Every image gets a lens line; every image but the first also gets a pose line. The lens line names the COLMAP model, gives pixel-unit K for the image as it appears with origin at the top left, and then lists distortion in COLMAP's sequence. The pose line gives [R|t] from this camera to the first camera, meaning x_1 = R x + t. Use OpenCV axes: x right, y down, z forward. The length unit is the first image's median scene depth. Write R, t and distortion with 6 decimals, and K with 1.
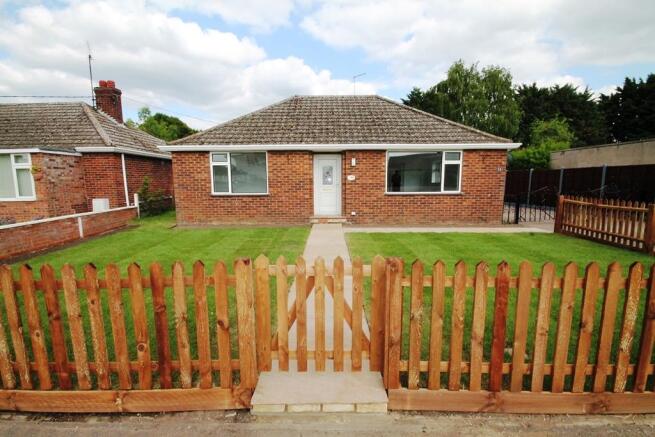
lens RADIAL K [[316.6, 0, 327.5], [0, 316.6, 218.5], [0, 0, 1]] dist [-0.004241, -0.000809]
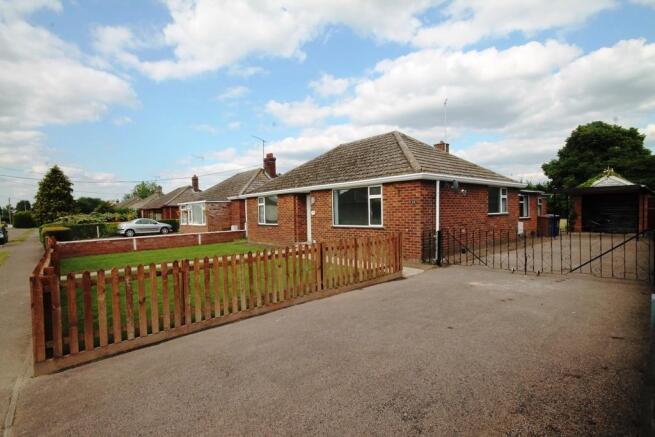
lens RADIAL K [[327.7, 0, 327.5], [0, 327.7, 218.5], [0, 0, 1]] dist [-0.001251, 0.000229]
pose [[0.653346, 0.003955, -0.757049, 1.080362], [-0.069420, 0.996086, -0.054707, -0.039433], [0.753870, 0.088298, 0.651064, 0.204761]]
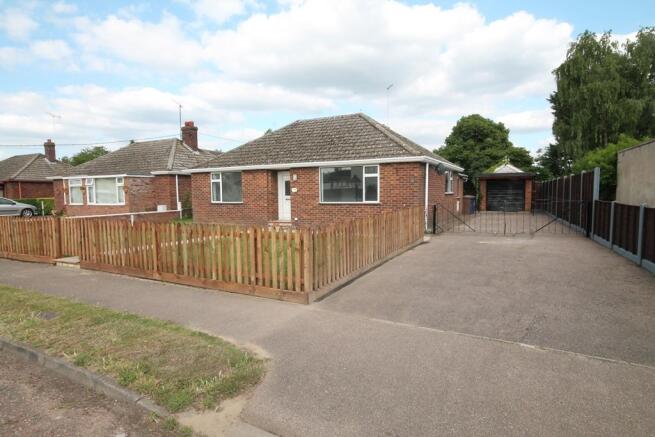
lens RADIAL K [[380.8, 0, 327.5], [0, 380.8, 218.5], [0, 0, 1]] dist [0.000633, 0.000958]
pose [[0.882483, 0.026747, -0.469583, 0.884366], [-0.048964, 0.998181, -0.035162, 0.028226], [0.467788, 0.054022, 0.882188, -0.243922]]
